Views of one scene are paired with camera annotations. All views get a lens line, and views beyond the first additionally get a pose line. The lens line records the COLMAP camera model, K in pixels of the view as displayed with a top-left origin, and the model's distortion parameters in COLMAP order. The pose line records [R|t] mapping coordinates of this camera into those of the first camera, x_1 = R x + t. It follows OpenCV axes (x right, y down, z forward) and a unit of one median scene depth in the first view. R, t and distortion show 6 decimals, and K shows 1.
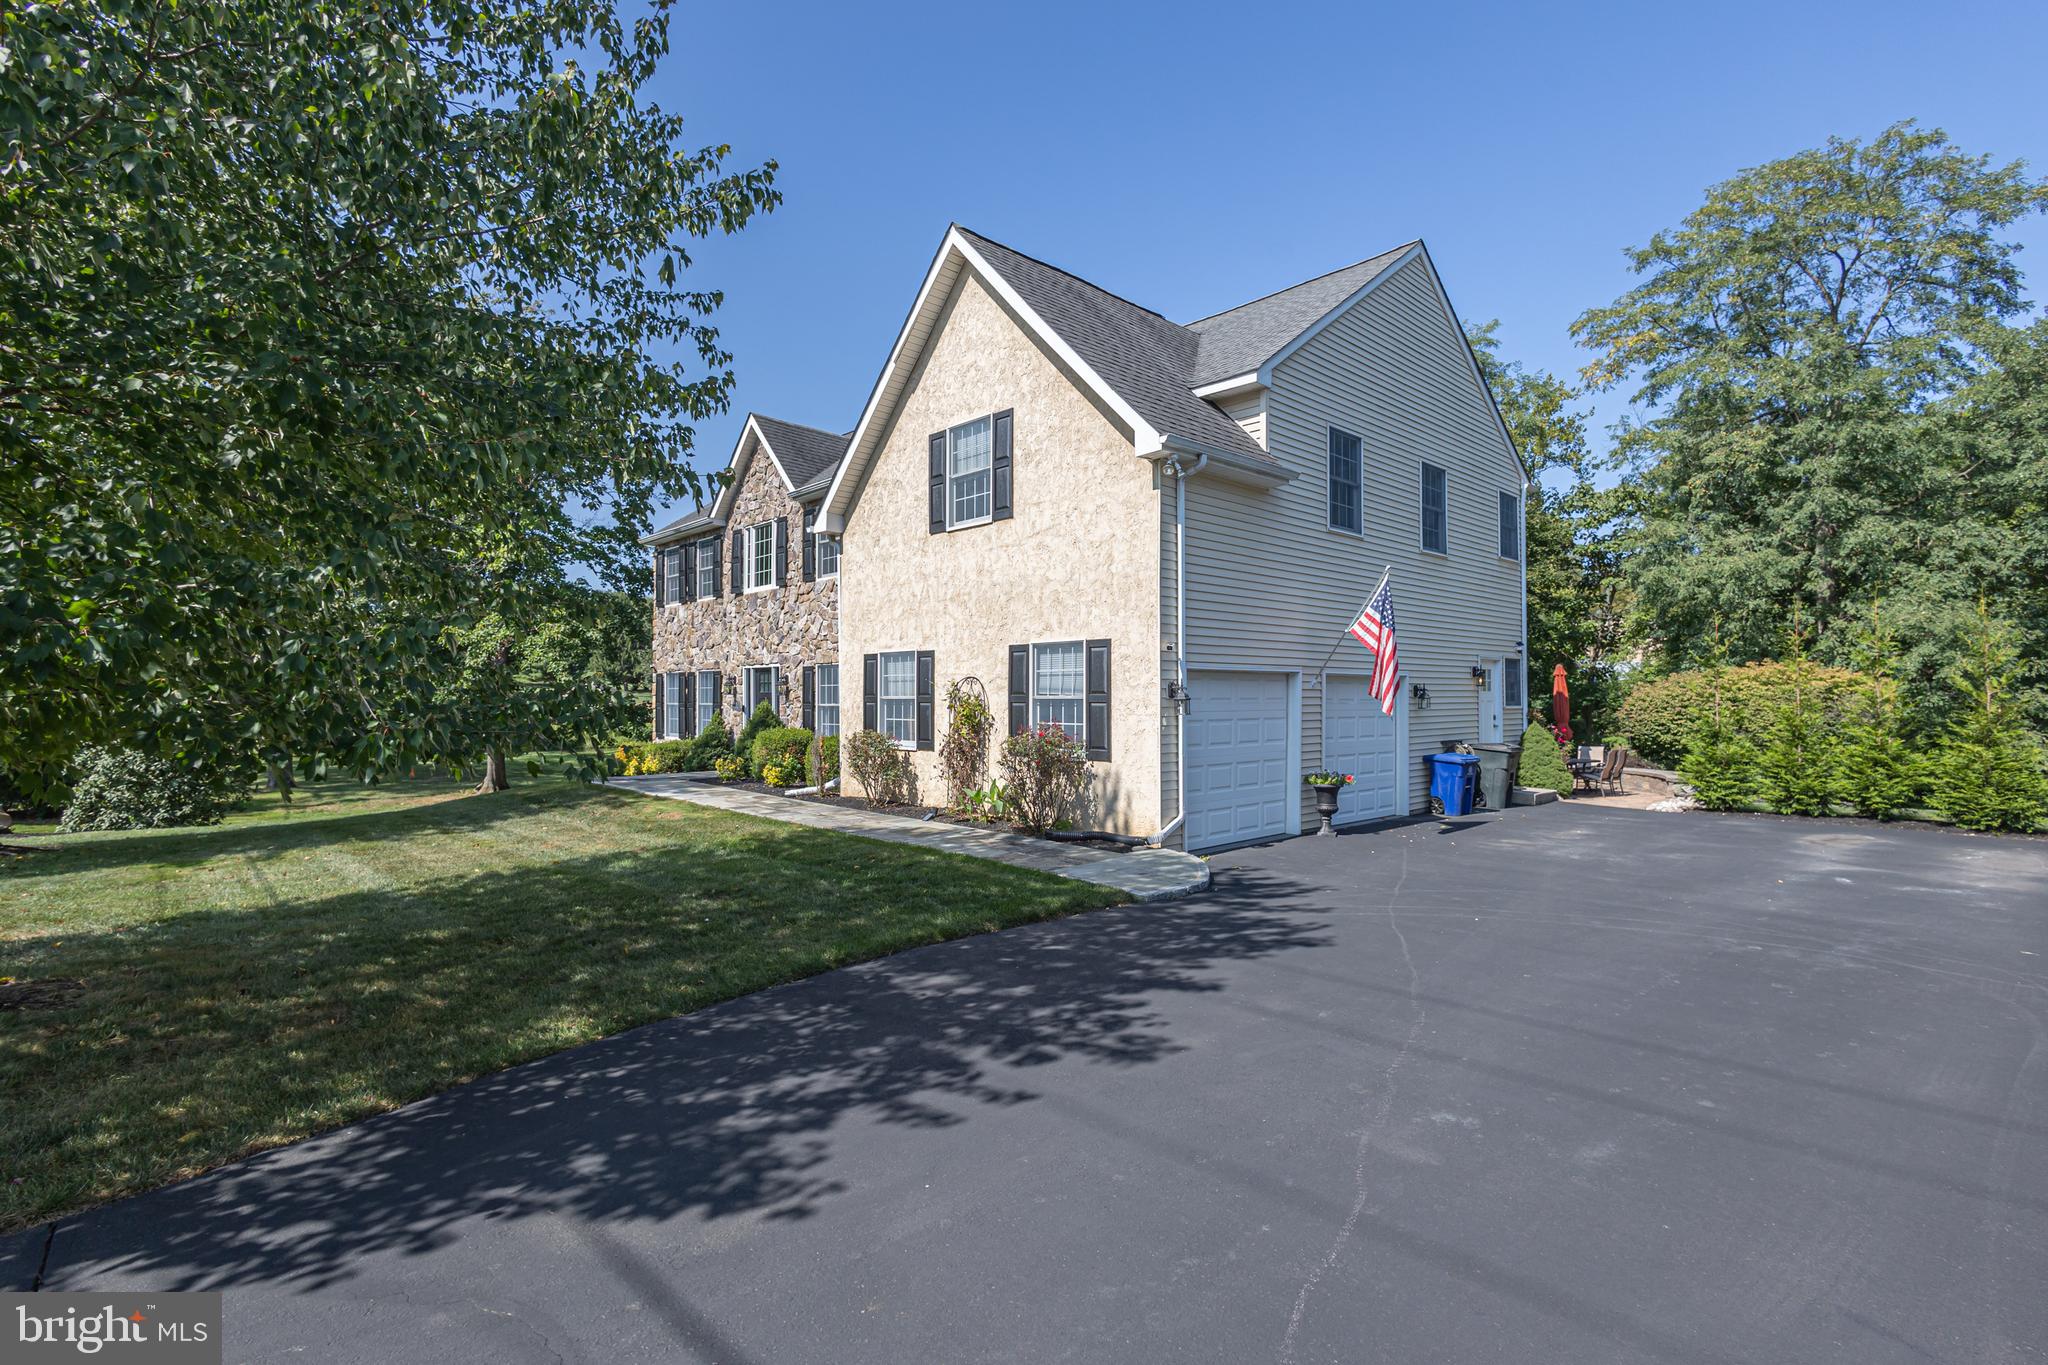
lens RADIAL K [[949.7, 0, 1025.4], [0, 949.7, 689.3], [0, 0, 1]] dist [0.003300, 0.000783]
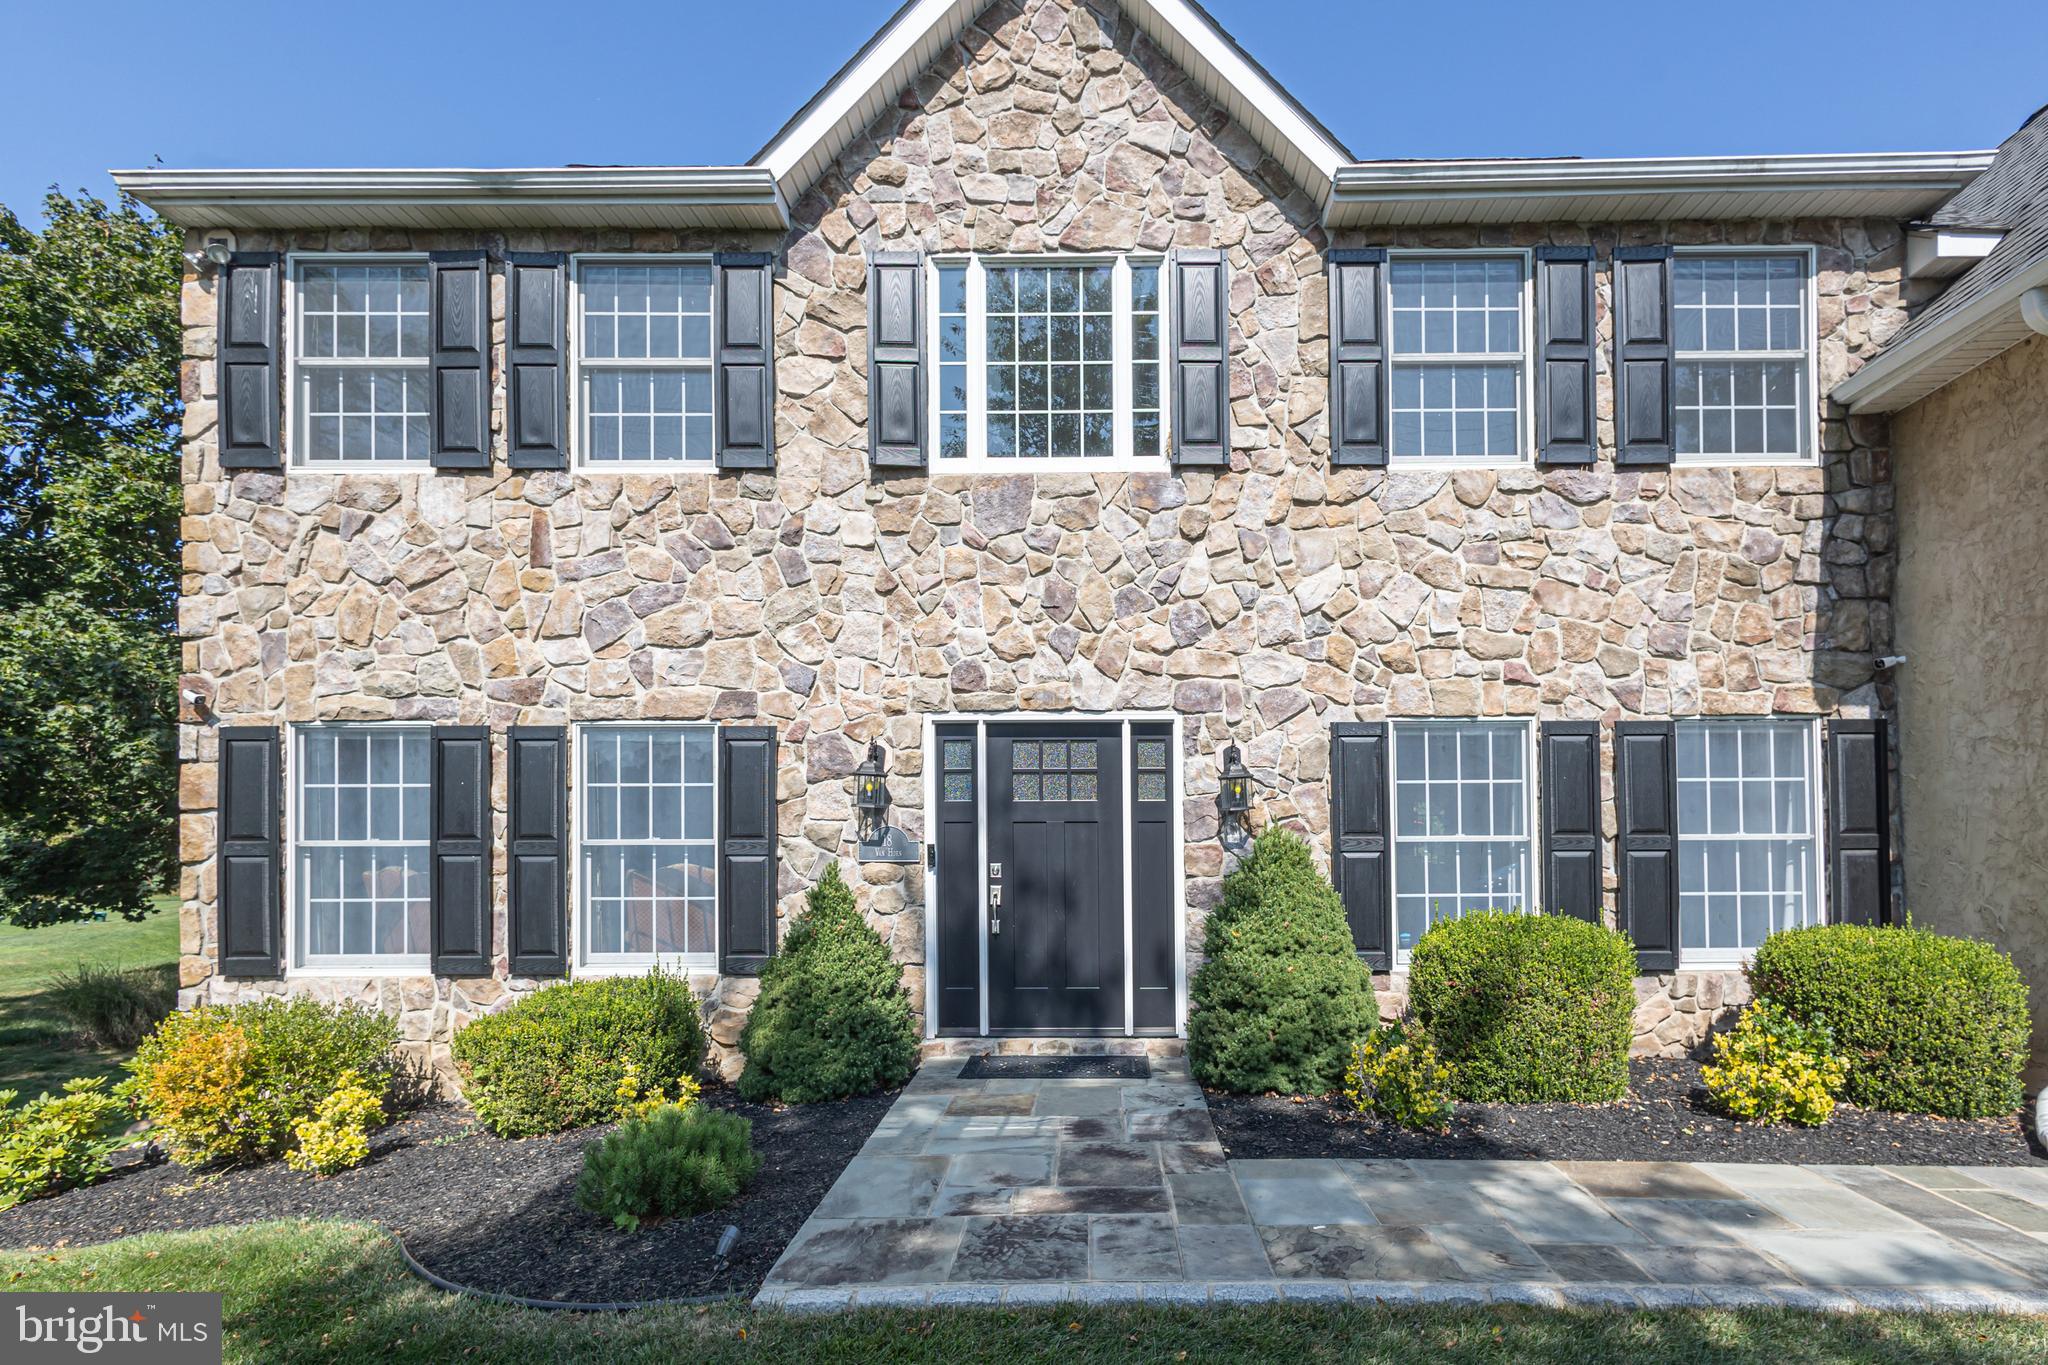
lens RADIAL K [[949.7, 0, 1020.1], [0, 949.7, 683.8], [0, 0, 1]] dist [0.003300, 0.000783]
pose [[0.687795, 0.003468, 0.725897, -0.491763], [-0.002341, 0.999994, -0.002559, -0.032654], [-0.725901, 0.000061, 0.687799, 0.766612]]
